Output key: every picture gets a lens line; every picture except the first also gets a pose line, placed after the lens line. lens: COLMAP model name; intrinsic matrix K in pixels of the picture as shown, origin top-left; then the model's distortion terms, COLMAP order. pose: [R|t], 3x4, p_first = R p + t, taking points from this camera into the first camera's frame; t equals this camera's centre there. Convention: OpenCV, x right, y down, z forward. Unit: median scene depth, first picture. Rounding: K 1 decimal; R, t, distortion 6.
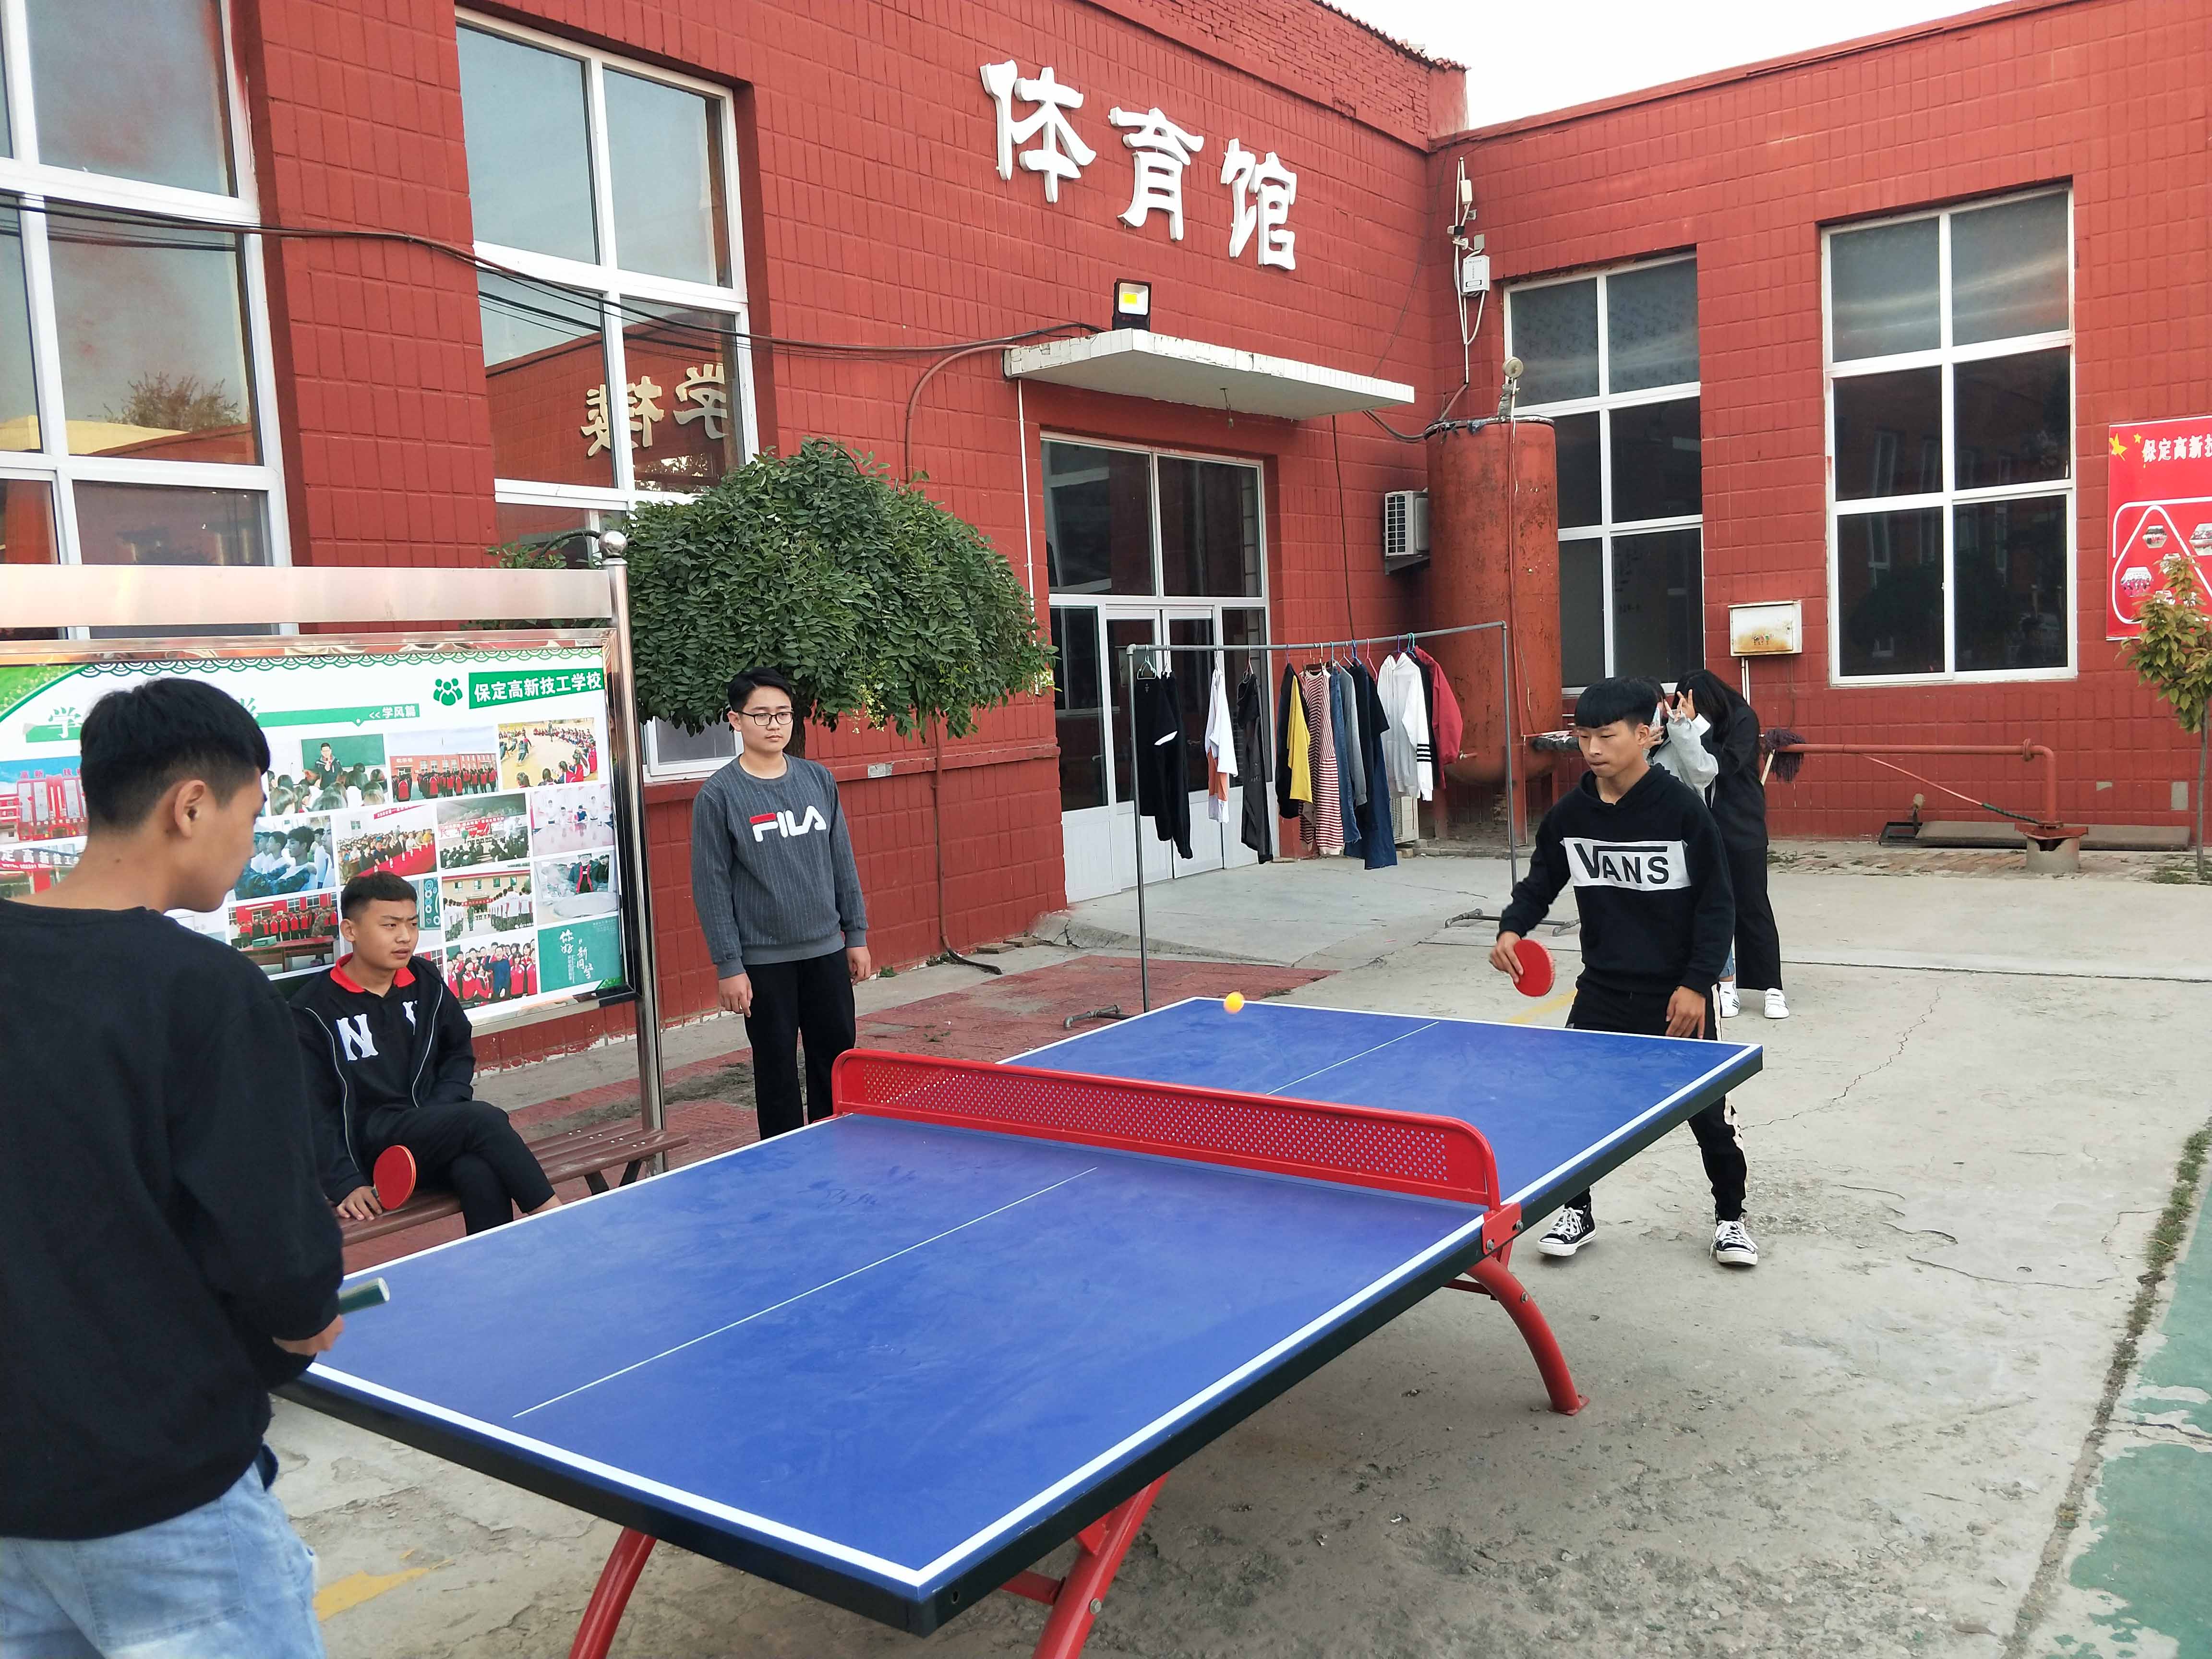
lens RADIAL K [[1790.1, 0, 1106.9], [0, 1790.1, 834.1], [0, 0, 1]] dist [0.049073, -0.073562]
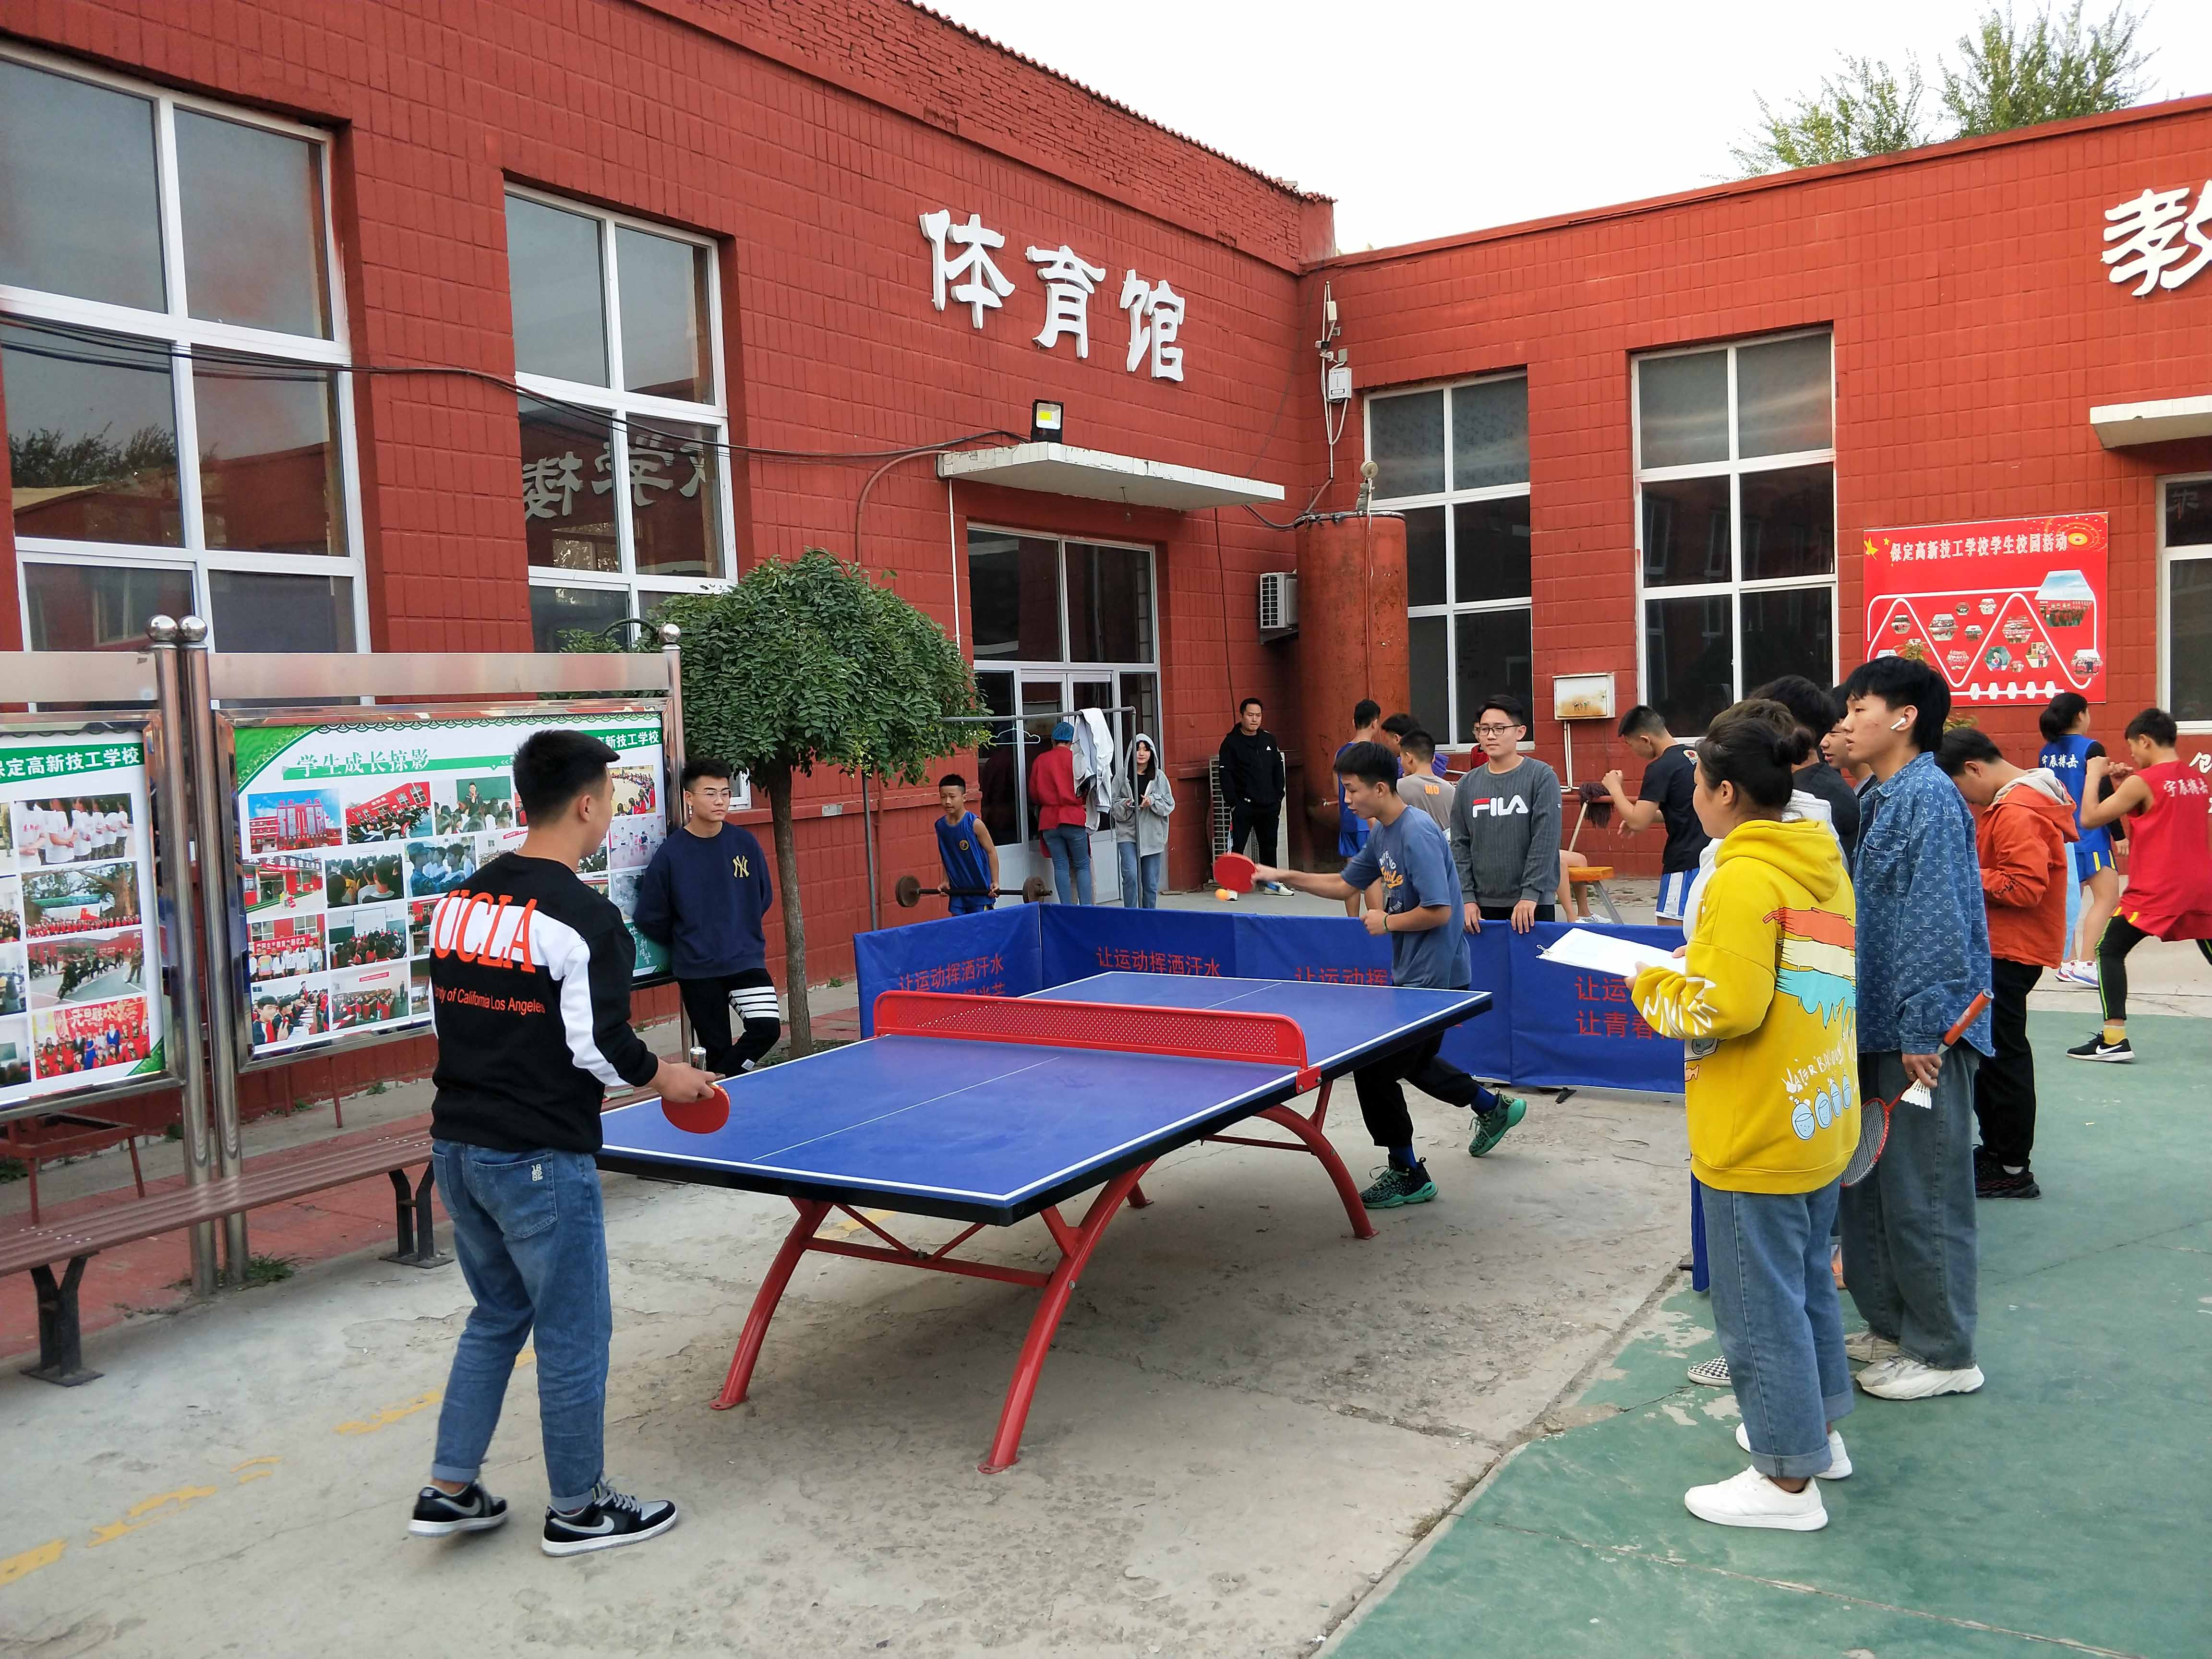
lens RADIAL K [[1790.1, 0, 1106.9], [0, 1790.1, 834.1], [0, 0, 1]] dist [0.049073, -0.073562]
pose [[0.997867, 0.007910, 0.064803, -0.024131], [-0.006194, 0.999626, -0.026639, 0.011311], [-0.064989, 0.026181, 0.997542, -0.201181]]
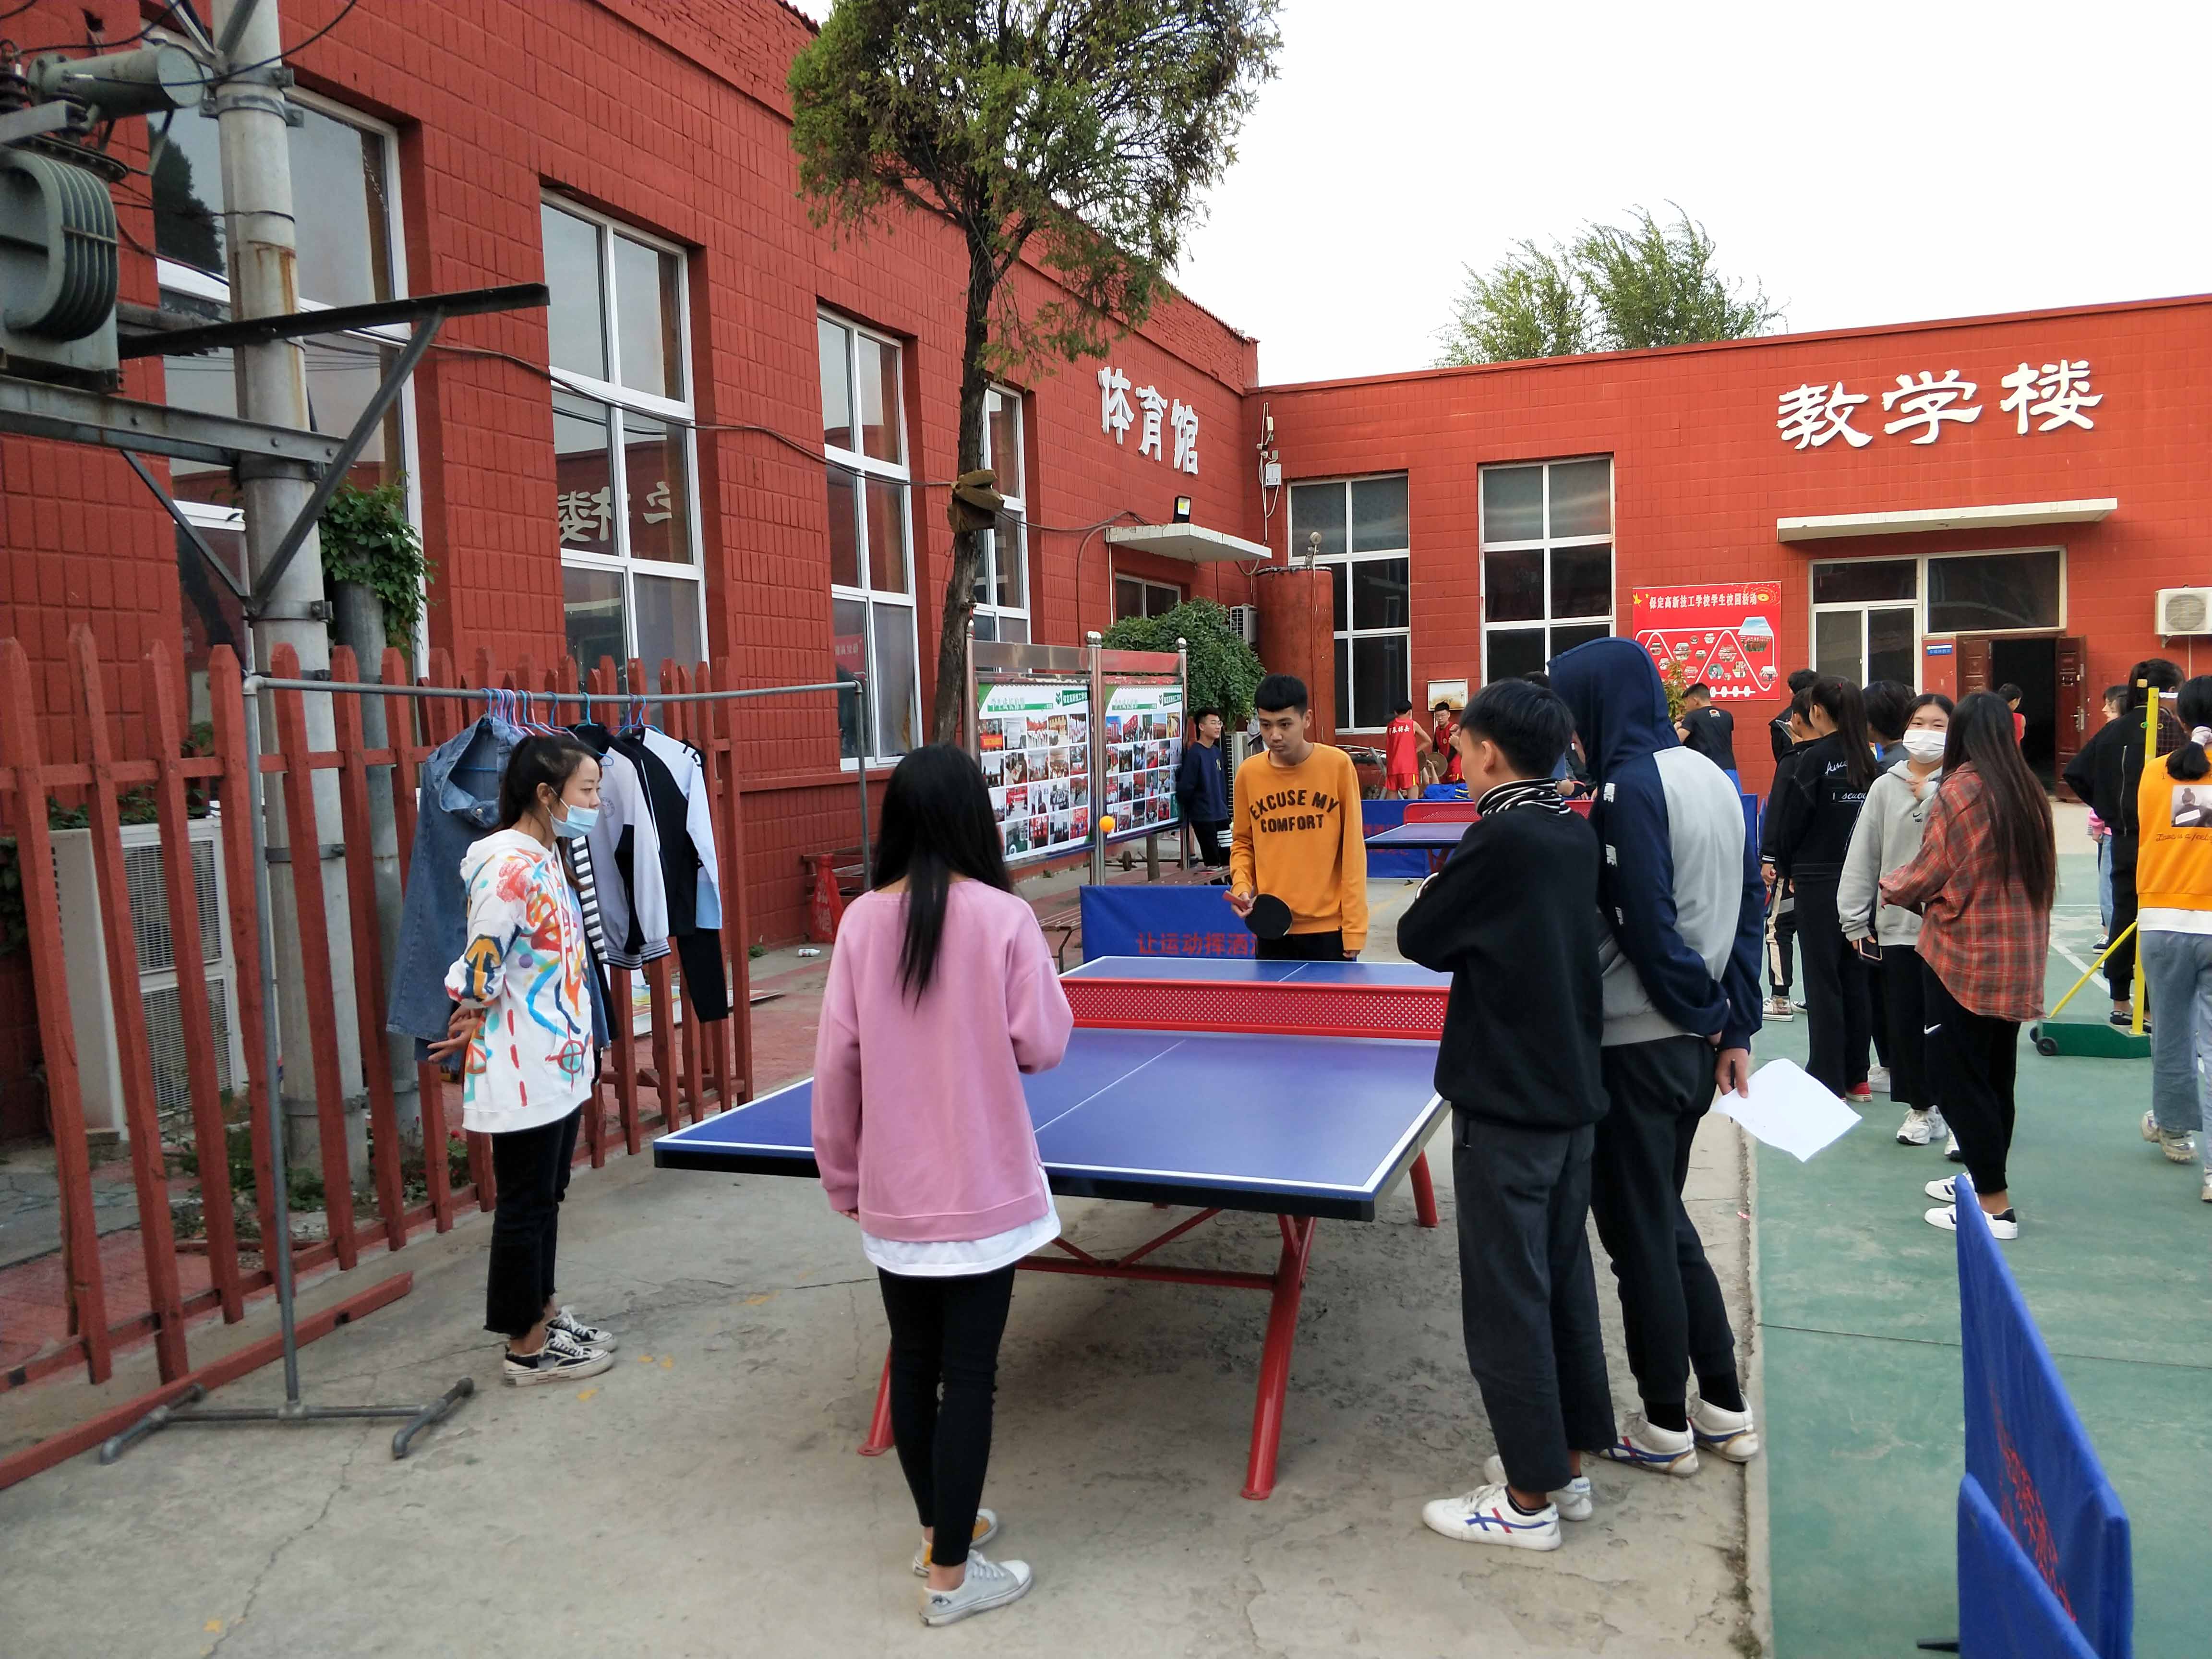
lens RADIAL K [[1793.8, 0, 1094.3], [0, 1793.8, 834.1], [0, 0, 1]] dist [0.054594, -0.079053]
pose [[0.960098, 0.002103, 0.279657, -0.669198], [0.008251, 0.999323, -0.035843, 0.118313], [-0.279543, 0.036720, 0.959431, -0.830340]]
